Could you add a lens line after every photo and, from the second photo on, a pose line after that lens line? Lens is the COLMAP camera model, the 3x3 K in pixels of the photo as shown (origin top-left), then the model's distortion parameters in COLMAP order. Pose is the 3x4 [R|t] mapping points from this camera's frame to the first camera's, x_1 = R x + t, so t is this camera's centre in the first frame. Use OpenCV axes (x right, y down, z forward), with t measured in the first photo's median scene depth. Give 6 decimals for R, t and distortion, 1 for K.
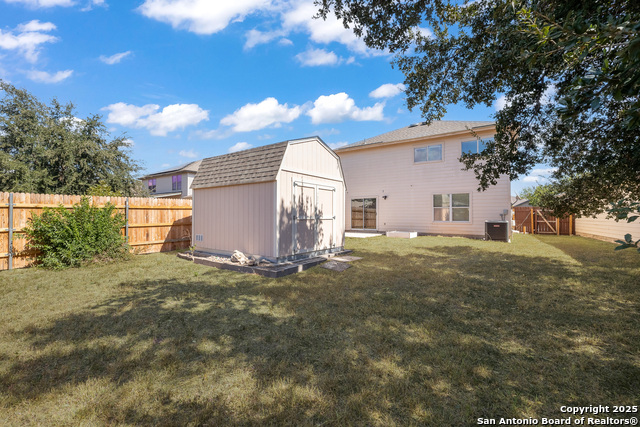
lens RADIAL K [[272.3, 0, 318.8], [0, 272.3, 214.4], [0, 0, 1]] dist [-0.000037, -0.000149]
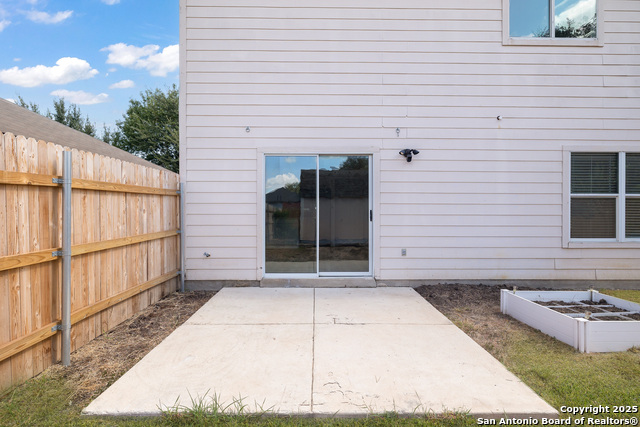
lens RADIAL K [[308.5, 0, 321.4], [0, 308.5, 213.0], [0, 0, 1]] dist [-0.000329, -0.000504]
pose [[0.814814, -0.003794, 0.579710, -0.007699], [0.002058, 0.999991, 0.003652, -0.012267], [-0.579718, -0.001783, 0.814815, 1.796292]]
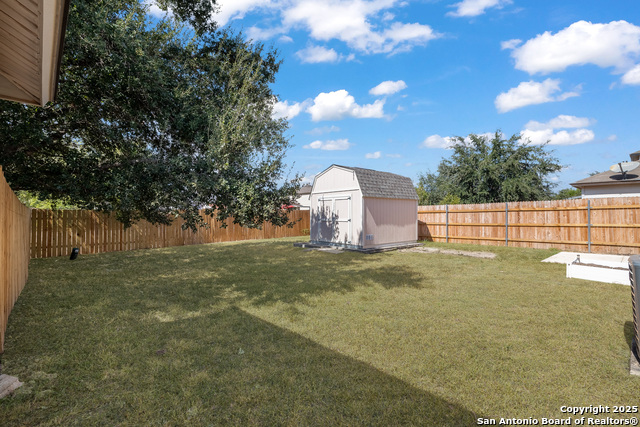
lens RADIAL K [[281.2, 0, 318.6], [0, 281.2, 214.3], [0, 0, 1]] dist [-0.002837, 0.001072]
pose [[-0.232044, -0.008944, -0.972664, 1.535787], [-0.000665, 0.999959, -0.009036, -0.004201], [0.972705, -0.001450, -0.232040, 1.319622]]
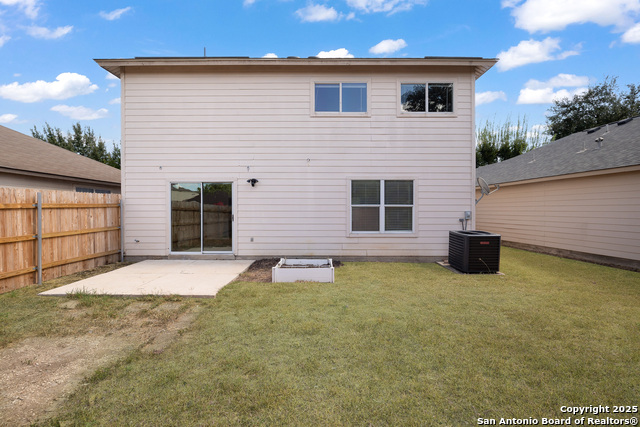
lens RADIAL K [[281.2, 0, 318.7], [0, 281.2, 212.5], [0, 0, 1]] dist [-0.002837, 0.001072]
pose [[0.825573, -0.008600, 0.564230, 0.150350], [0.004025, 0.999948, 0.009352, -0.033302], [-0.564281, -0.005450, 0.825565, 1.221829]]
